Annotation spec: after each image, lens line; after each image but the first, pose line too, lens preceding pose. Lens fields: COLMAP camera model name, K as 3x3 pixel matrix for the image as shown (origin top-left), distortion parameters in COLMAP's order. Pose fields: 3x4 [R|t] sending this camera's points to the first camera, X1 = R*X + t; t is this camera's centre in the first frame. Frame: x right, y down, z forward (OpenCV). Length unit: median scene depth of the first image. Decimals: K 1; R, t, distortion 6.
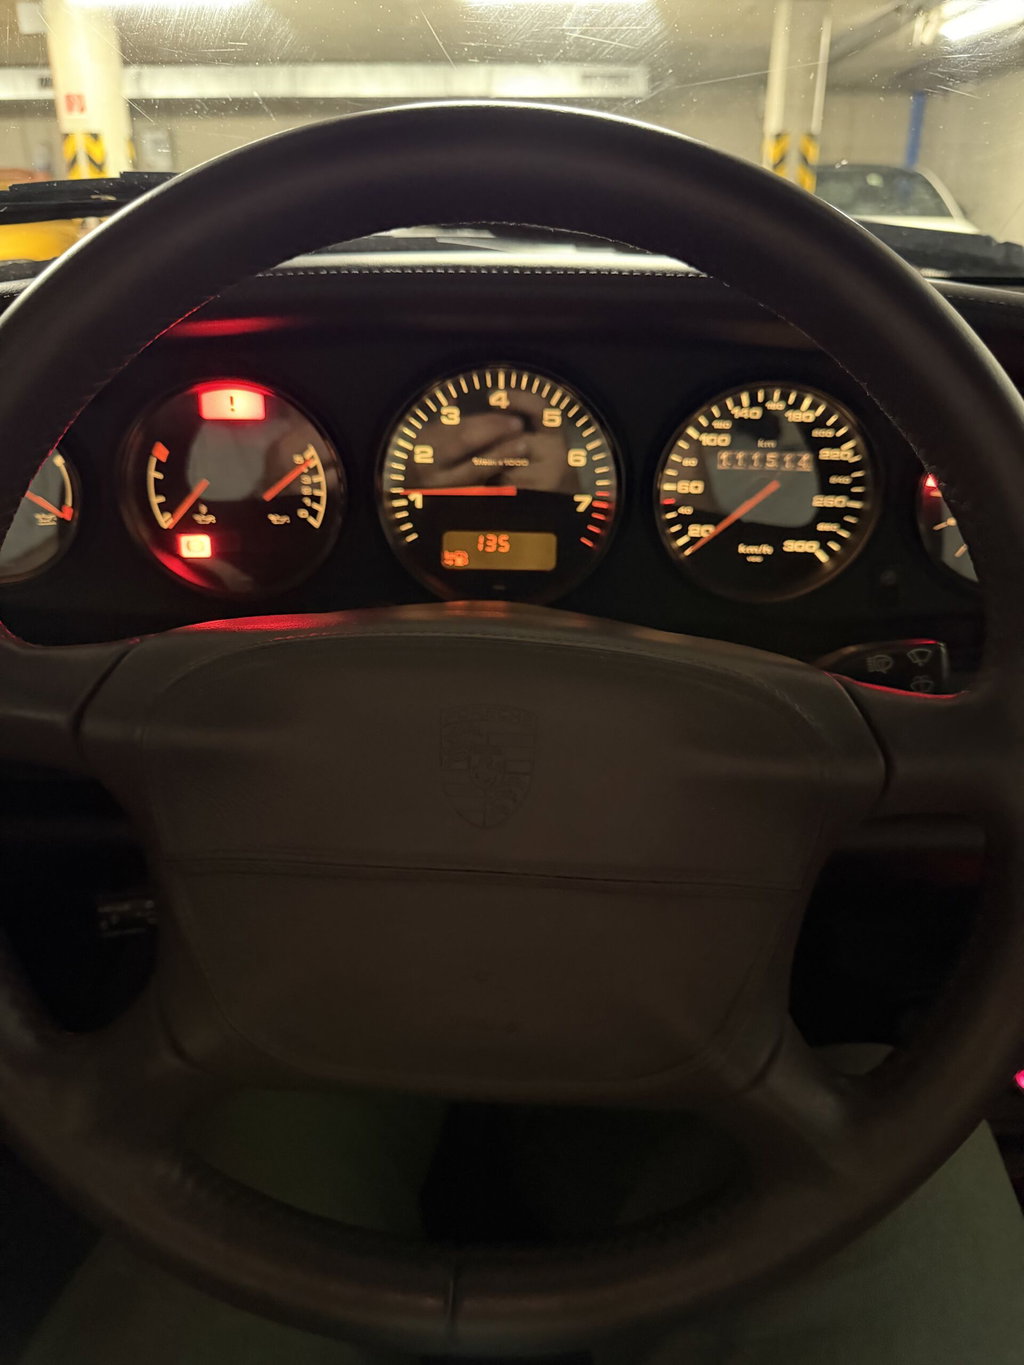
lens RADIAL K [[977.1, 0, 514.7], [0, 977.1, 675.1], [0, 0, 1]] dist [0.003183, 0.000627]
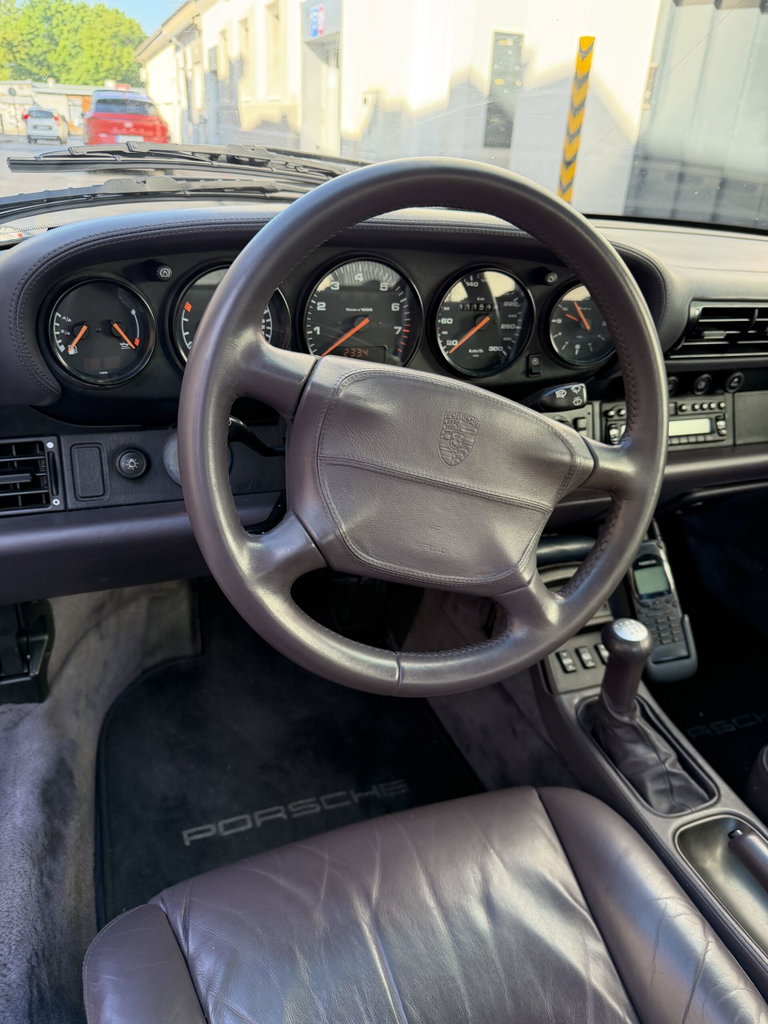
lens RADIAL K [[733.0, 0, 386.0], [0, 733.0, 506.4], [0, 0, 1]] dist [0.003183, 0.000627]
pose [[0.913238, -0.117972, 0.389974, -0.578989], [0.101966, 0.992880, 0.061575, 0.084197], [-0.394462, -0.016469, 0.918765, -0.358672]]
